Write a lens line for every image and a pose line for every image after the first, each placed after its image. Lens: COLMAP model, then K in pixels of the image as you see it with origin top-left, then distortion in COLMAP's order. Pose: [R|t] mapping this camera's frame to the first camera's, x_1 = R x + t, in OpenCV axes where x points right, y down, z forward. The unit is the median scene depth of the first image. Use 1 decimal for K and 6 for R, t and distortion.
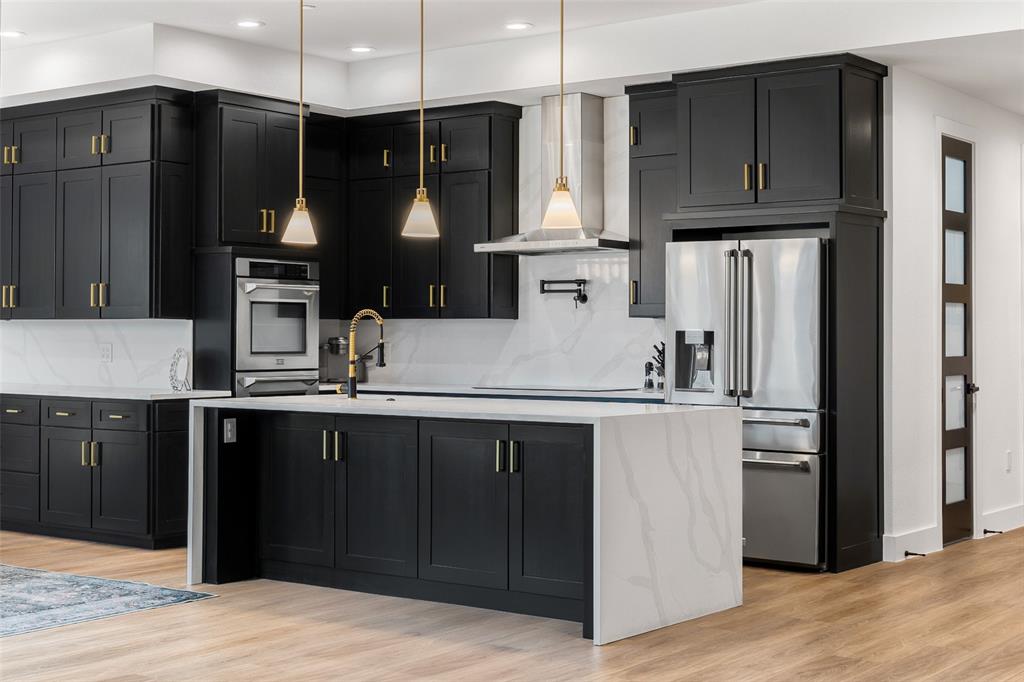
lens RADIAL K [[1532.6, 0, 422.0], [0, 1532.6, 305.9], [0, 0, 1]] dist [0.007992, -0.007518]
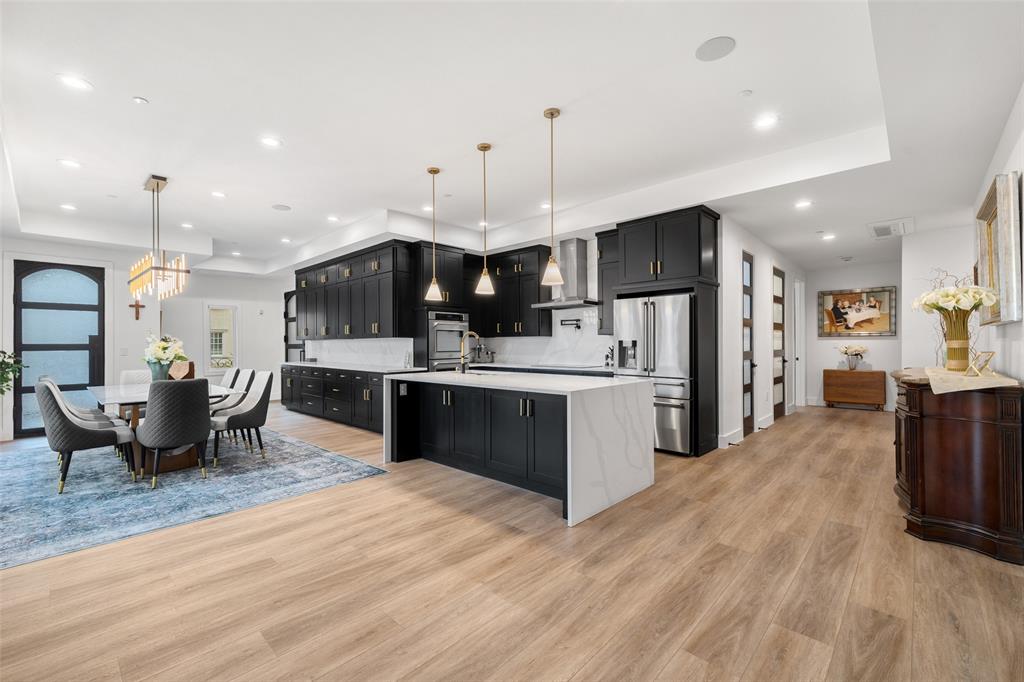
lens RADIAL K [[434.7, 0, 507.5], [0, 434.7, 342.0], [0, 0, 1]] dist [0.001233, 0.000317]
pose [[0.995716, -0.008926, -0.092038, 0.062570], [0.010299, 0.999842, 0.014454, 0.007423], [0.091894, -0.015340, 0.995651, 0.355029]]
